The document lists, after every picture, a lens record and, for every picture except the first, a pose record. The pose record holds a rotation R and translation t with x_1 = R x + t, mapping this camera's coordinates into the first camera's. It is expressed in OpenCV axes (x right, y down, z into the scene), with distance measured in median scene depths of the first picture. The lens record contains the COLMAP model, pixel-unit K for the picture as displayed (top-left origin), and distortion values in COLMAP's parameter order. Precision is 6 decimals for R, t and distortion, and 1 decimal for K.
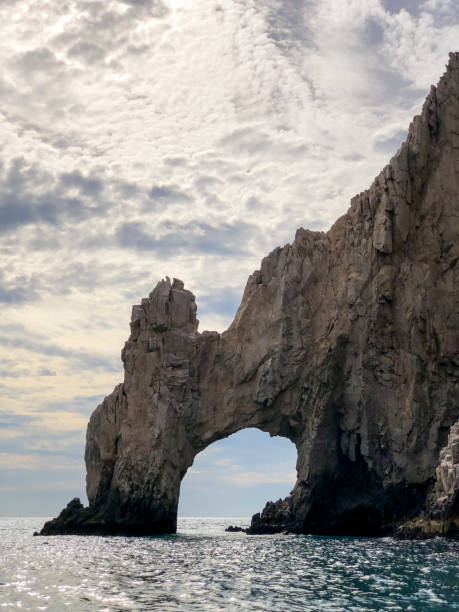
lens RADIAL K [[1022.5, 0, 237.2], [0, 1022.5, 268.4], [0, 0, 1]] dist [-0.003290, 0.160930]
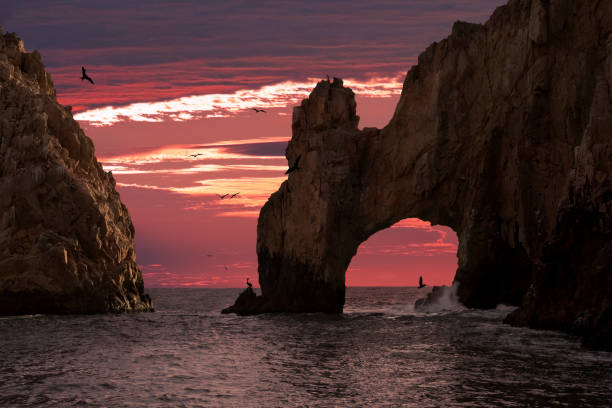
lens RADIAL K [[1177.9, 0, 306.0], [0, 1177.9, 204.0], [0, 0, 1]] dist [0.248880, -0.066009]
pose [[0.990231, -0.028915, -0.136409, 0.072545], [0.050799, 0.985843, 0.159792, -0.057382], [0.129857, -0.165160, 0.977681, -0.189795]]
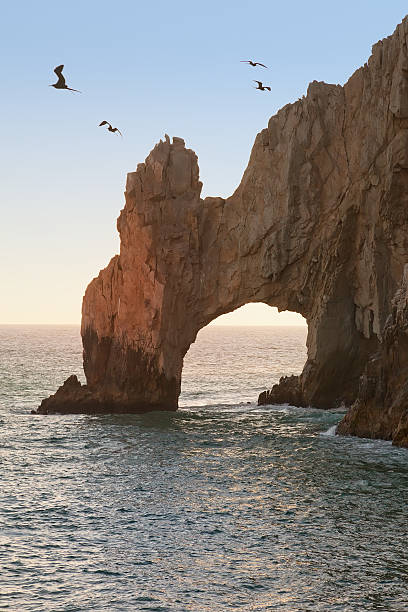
lens RADIAL K [[1884.9, 0, 204.0], [0, 1884.9, 306.0], [0, 0, 1]] dist [0.056344, 0.096285]
pose [[0.995784, 0.002934, -0.091680, 0.124030], [0.017494, 0.975068, 0.221215, -0.223670], [0.090044, -0.221886, 0.970906, -0.676236]]
